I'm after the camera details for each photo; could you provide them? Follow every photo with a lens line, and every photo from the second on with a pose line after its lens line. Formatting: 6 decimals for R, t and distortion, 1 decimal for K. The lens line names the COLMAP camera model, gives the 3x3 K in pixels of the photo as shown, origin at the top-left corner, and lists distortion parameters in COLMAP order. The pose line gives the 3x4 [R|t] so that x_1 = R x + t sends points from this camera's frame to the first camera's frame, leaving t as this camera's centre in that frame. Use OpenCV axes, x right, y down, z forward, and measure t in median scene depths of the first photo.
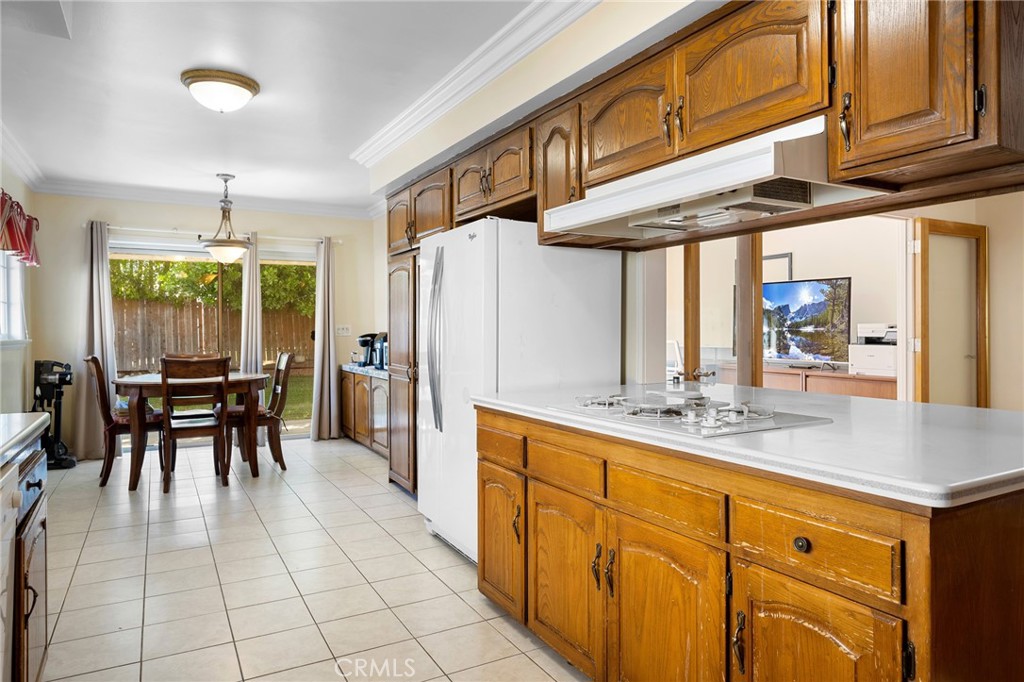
lens RADIAL K [[635.2, 0, 512.0], [0, 635.2, 341.0], [0, 0, 1]] dist [-0.000100, -0.000535]
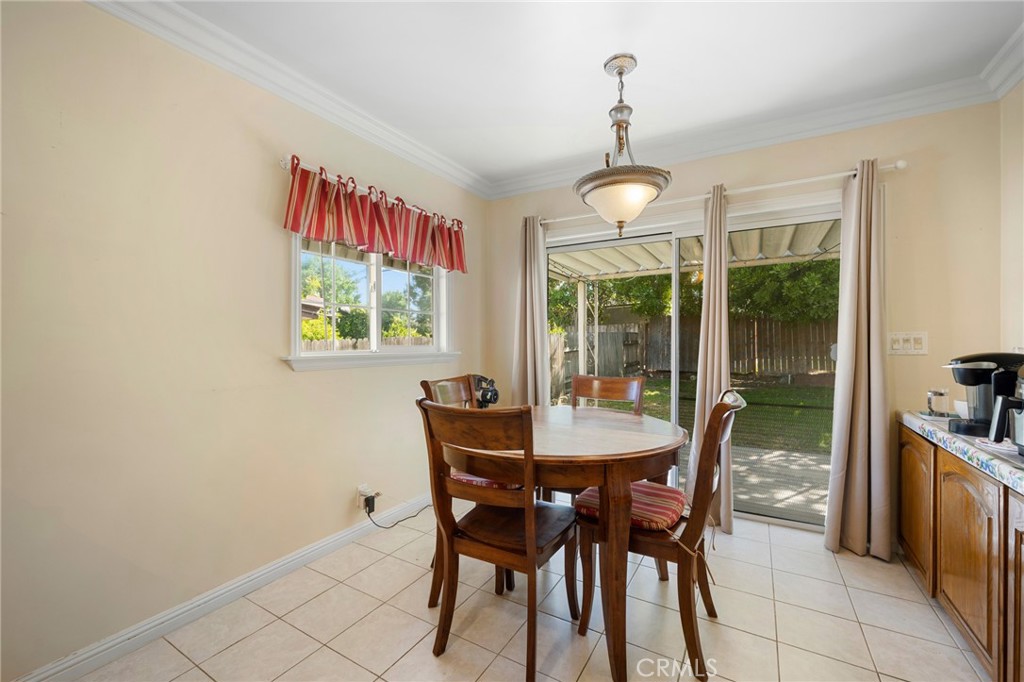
lens RADIAL K [[415.8, 0, 512.0], [0, 415.8, 341.0], [0, 0, 1]] dist [-0.013774, -0.000039]
pose [[0.502680, 0.004221, -0.864462, -0.185748], [-0.017150, 0.999840, -0.005090, -0.015262], [0.864303, 0.017384, 0.502672, 0.739849]]
